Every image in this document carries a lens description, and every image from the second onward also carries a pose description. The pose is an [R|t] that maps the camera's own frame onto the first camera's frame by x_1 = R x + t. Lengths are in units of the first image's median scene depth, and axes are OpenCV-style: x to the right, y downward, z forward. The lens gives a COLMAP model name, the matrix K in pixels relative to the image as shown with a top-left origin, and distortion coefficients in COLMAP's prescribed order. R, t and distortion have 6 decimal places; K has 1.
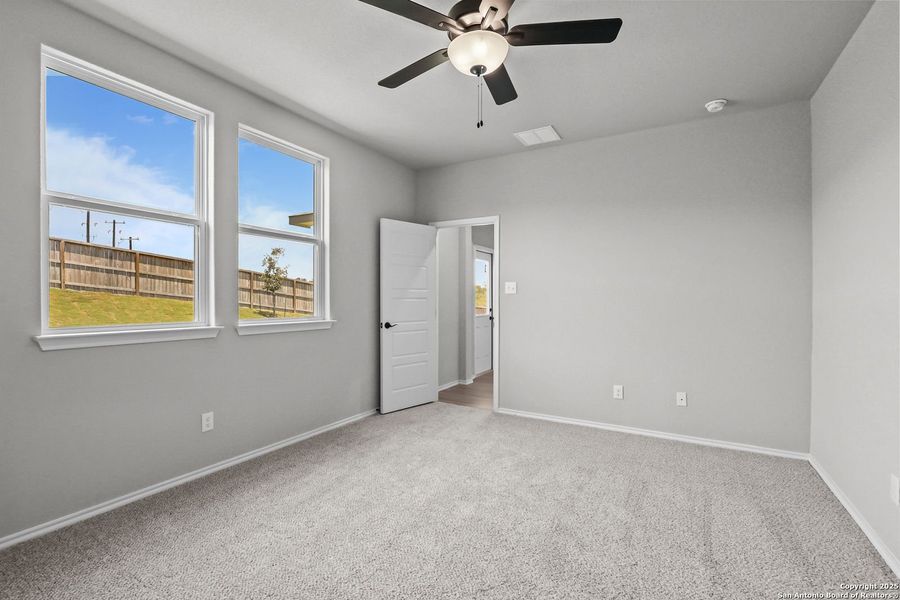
lens RADIAL K [[411.2, 0, 444.0], [0, 411.2, 301.4], [0, 0, 1]] dist [0.001781, 0.000167]
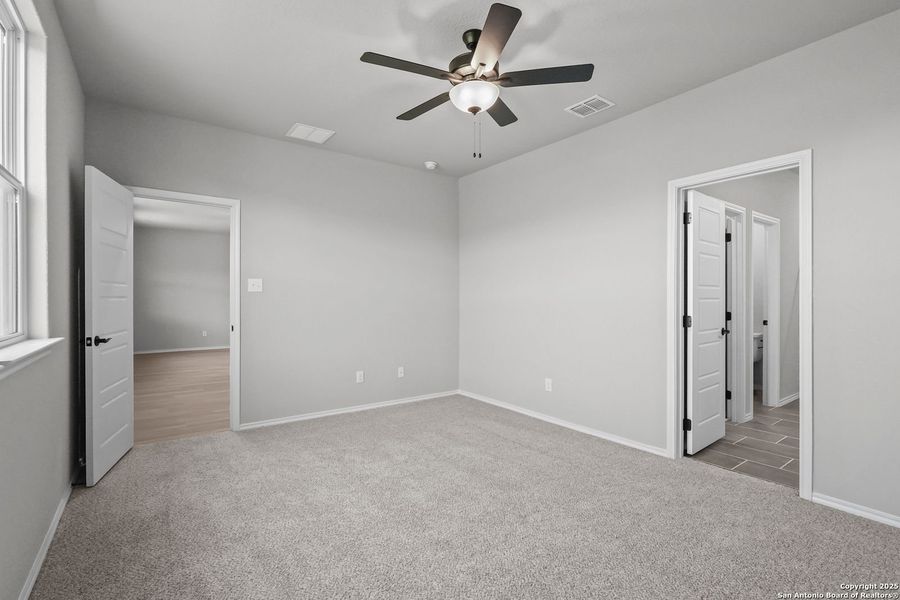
lens RADIAL K [[411.2, 0, 444.0], [0, 411.2, 301.4], [0, 0, 1]] dist [0.001781, 0.000167]
pose [[0.406522, -0.011227, 0.913572, -0.609381], [0.002432, 0.999934, 0.011207, -0.008812], [-0.913638, -0.002334, 0.406522, 0.337177]]
